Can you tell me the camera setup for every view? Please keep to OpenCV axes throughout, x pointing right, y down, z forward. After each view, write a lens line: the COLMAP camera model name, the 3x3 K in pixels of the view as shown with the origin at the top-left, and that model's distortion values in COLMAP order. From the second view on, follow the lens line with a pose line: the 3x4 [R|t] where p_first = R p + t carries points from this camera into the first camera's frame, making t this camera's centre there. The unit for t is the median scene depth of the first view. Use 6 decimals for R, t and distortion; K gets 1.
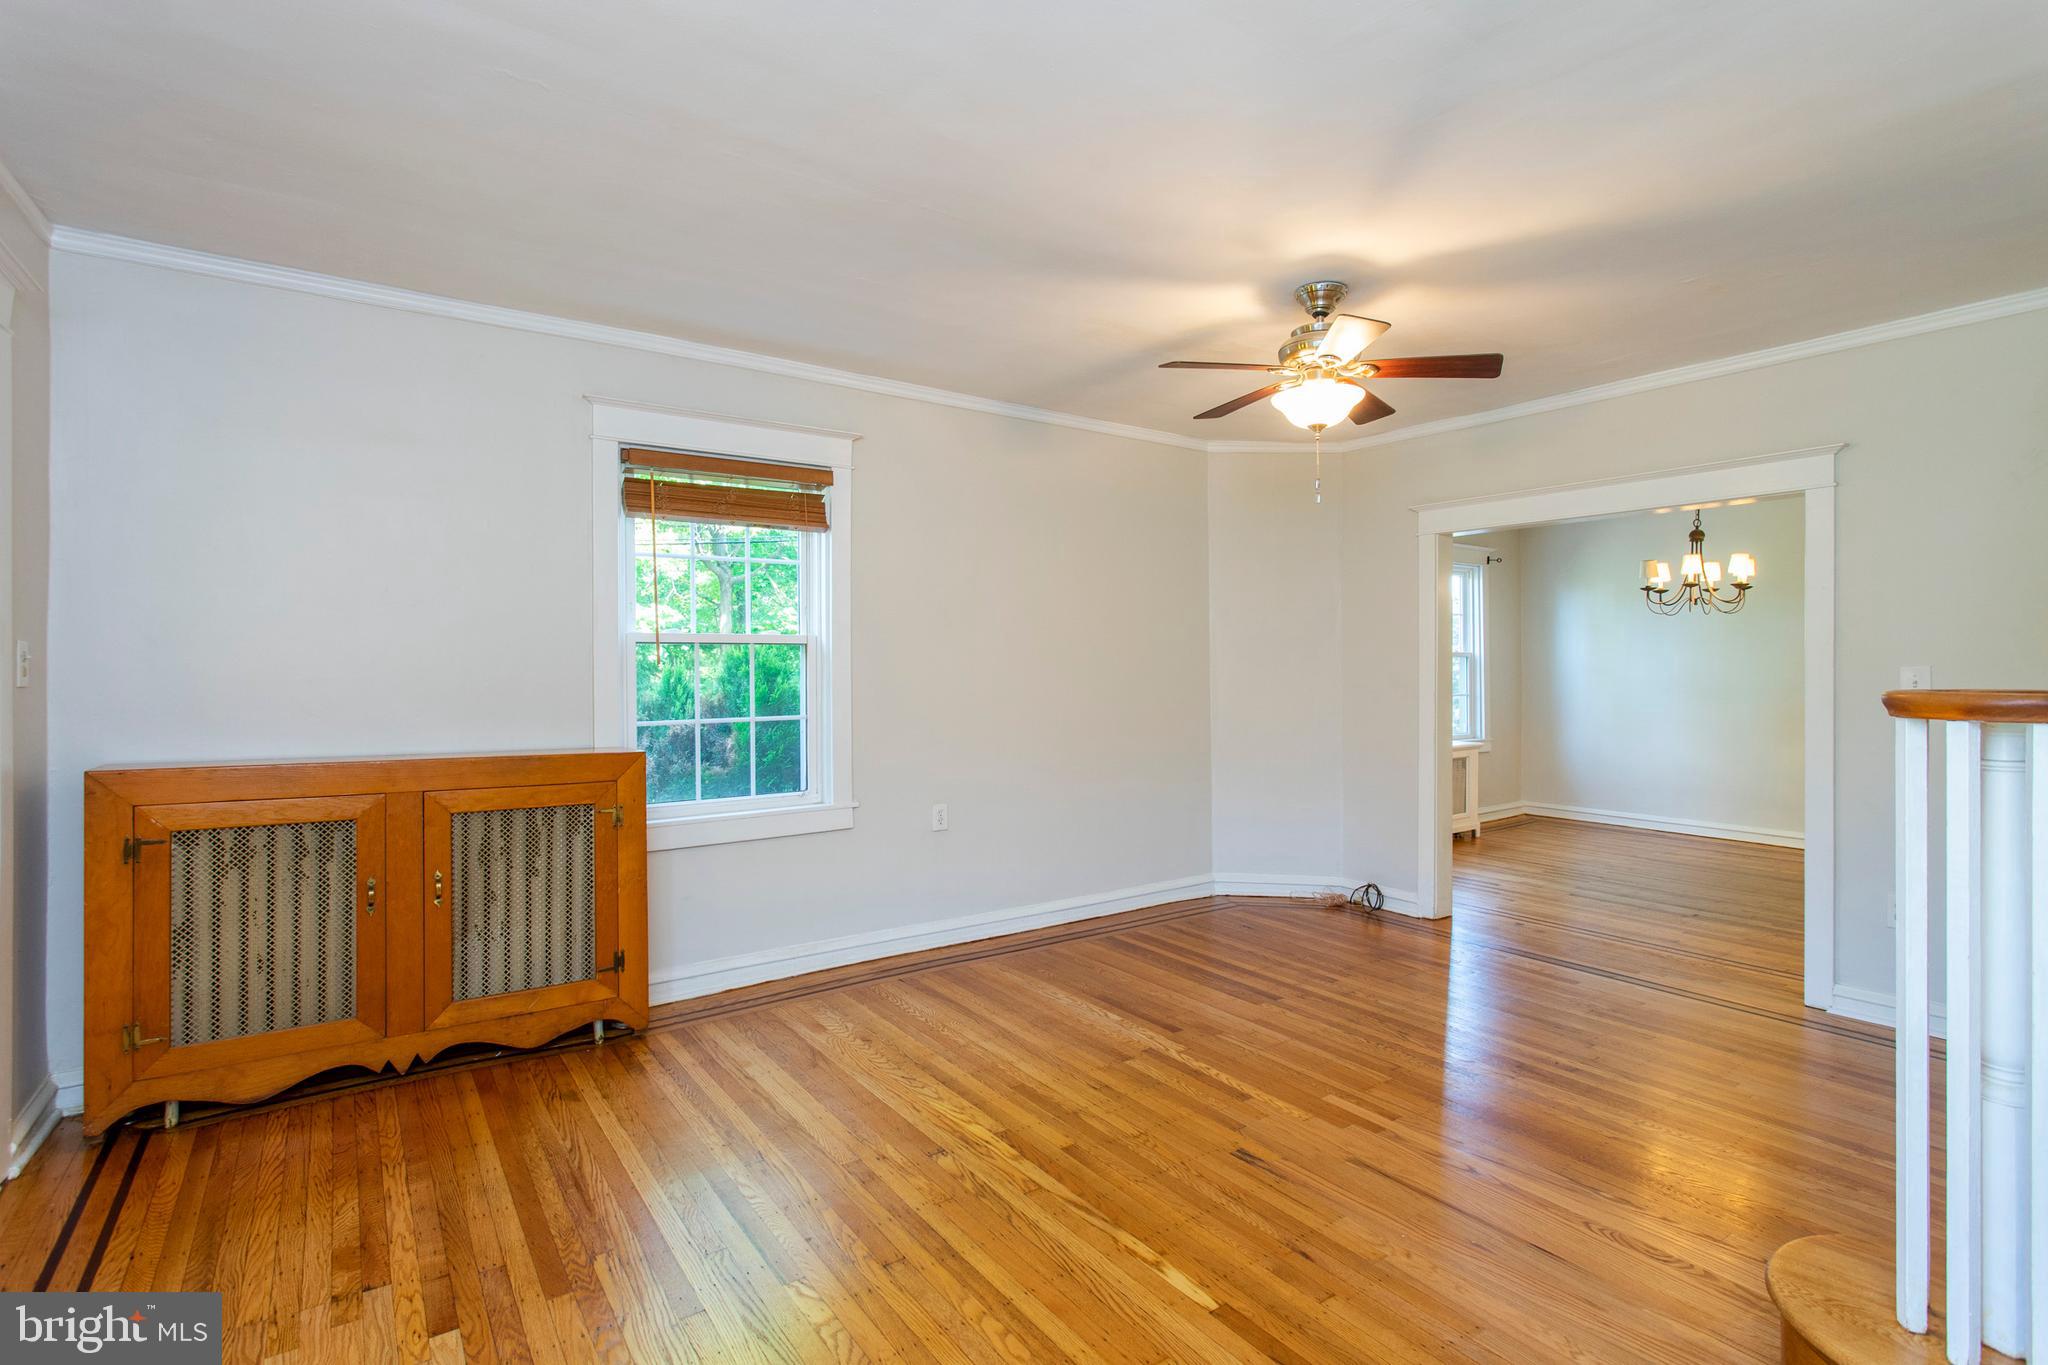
lens RADIAL K [[978.3, 0, 1065.0], [0, 978.3, 666.8], [0, 0, 1]] dist [-0.002435, -0.000741]
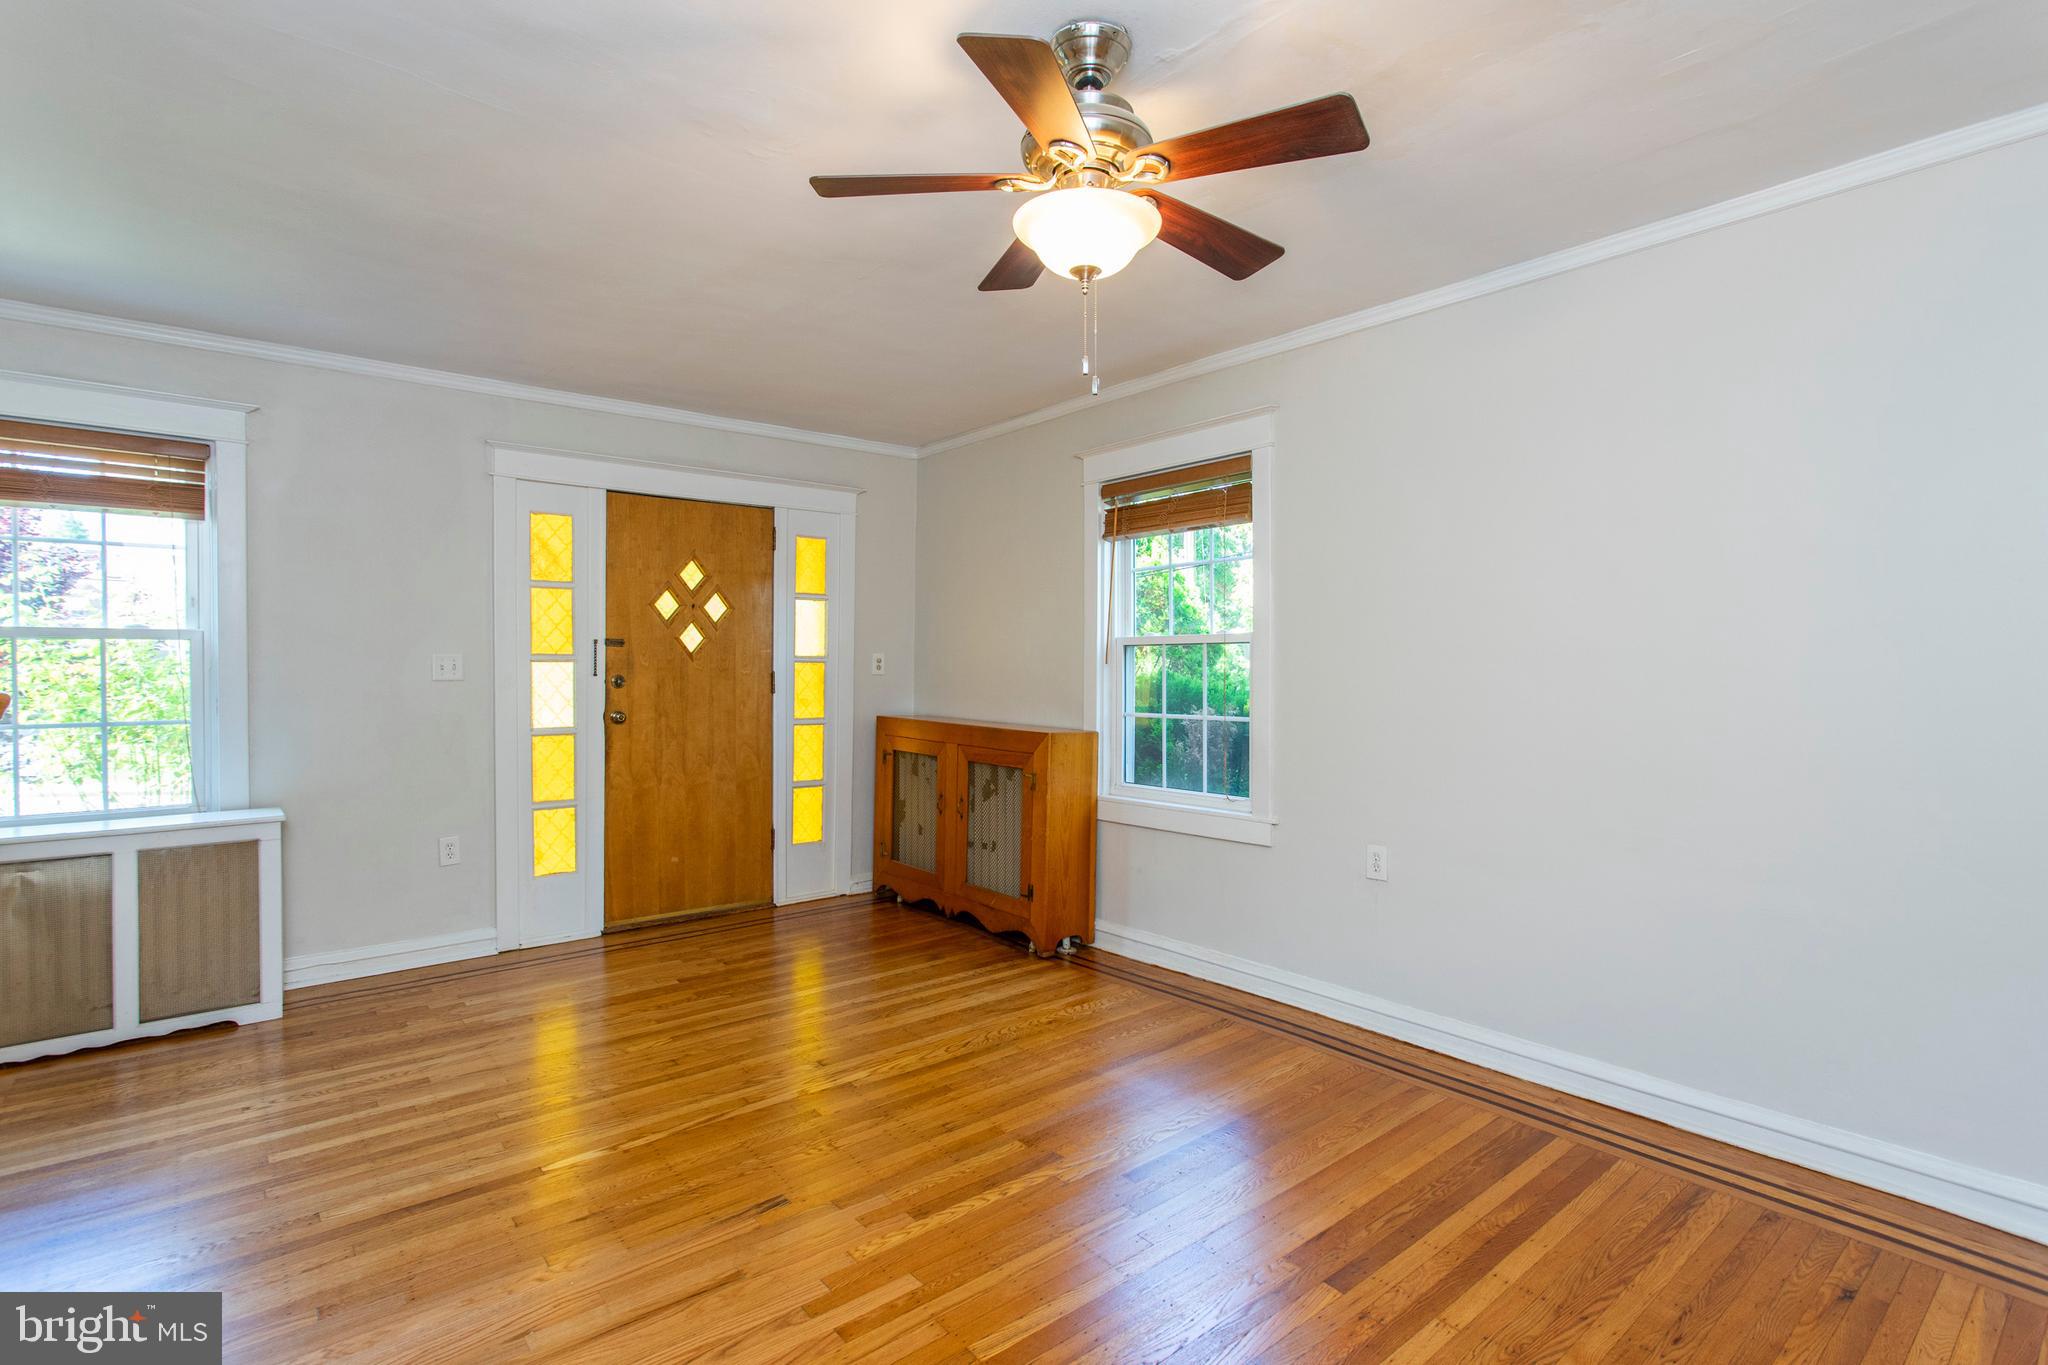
lens RADIAL K [[978.3, 0, 979.3], [0, 978.3, 674.7], [0, 0, 1]] dist [-0.002435, -0.000741]
pose [[0.046472, 0.015011, -0.998807, 0.807379], [-0.003725, 0.999883, 0.014854, -0.006449], [0.998913, 0.003030, 0.046523, 0.843505]]
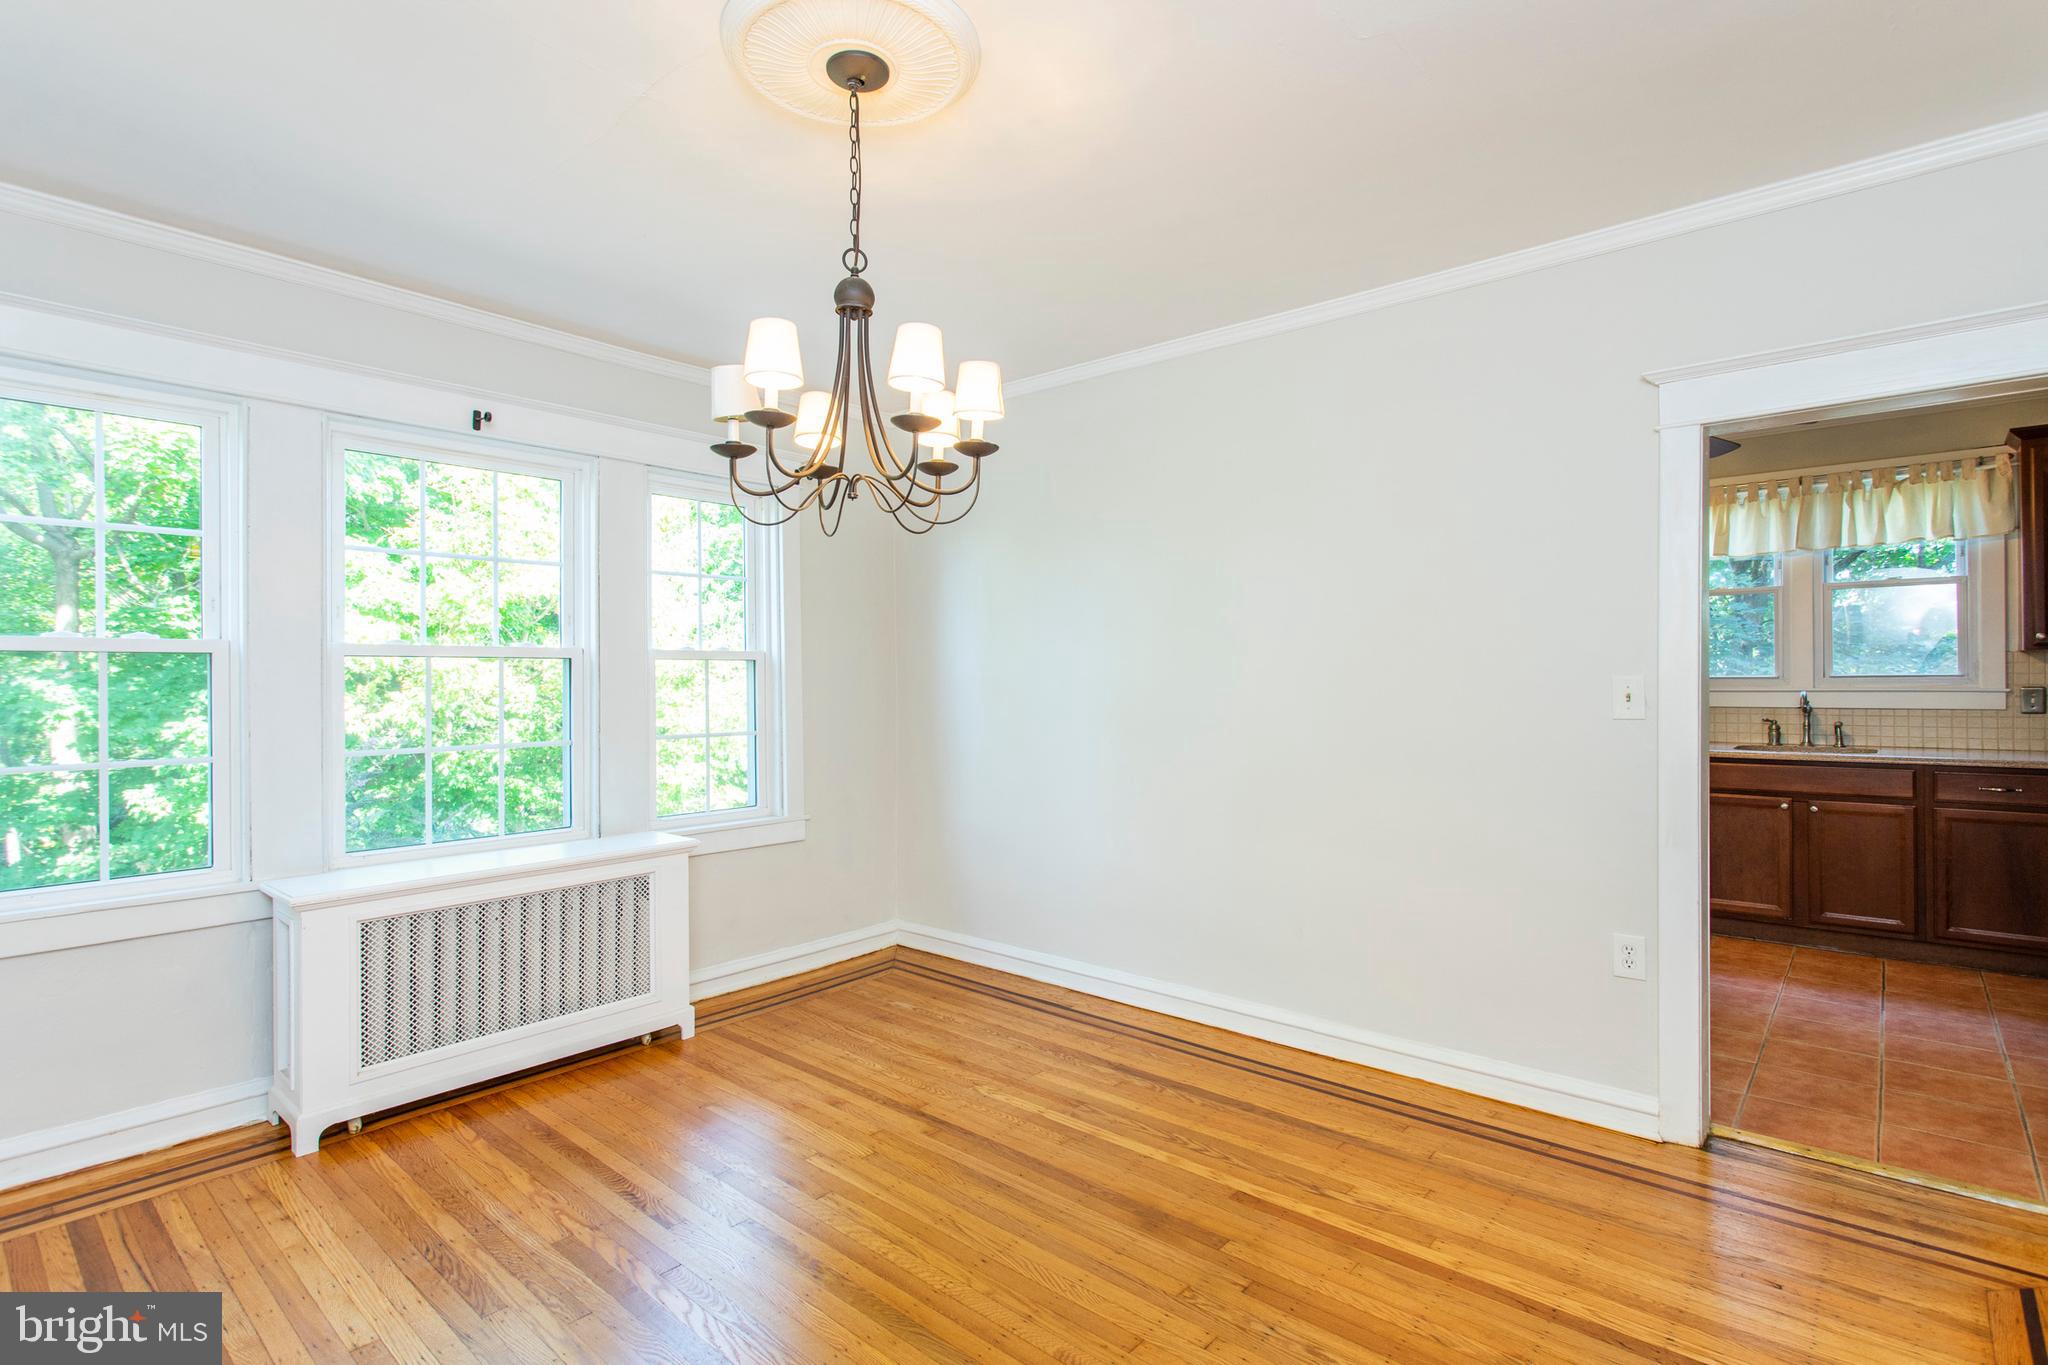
lens RADIAL K [[978.3, 0, 1056.9], [0, 978.3, 677.1], [0, 0, 1]] dist [-0.002435, -0.000741]
pose [[0.972095, 0.002396, 0.234573, 1.084883], [-0.001964, 0.999996, -0.002073, -0.002491], [-0.234577, 0.001554, 0.972096, 1.113672]]
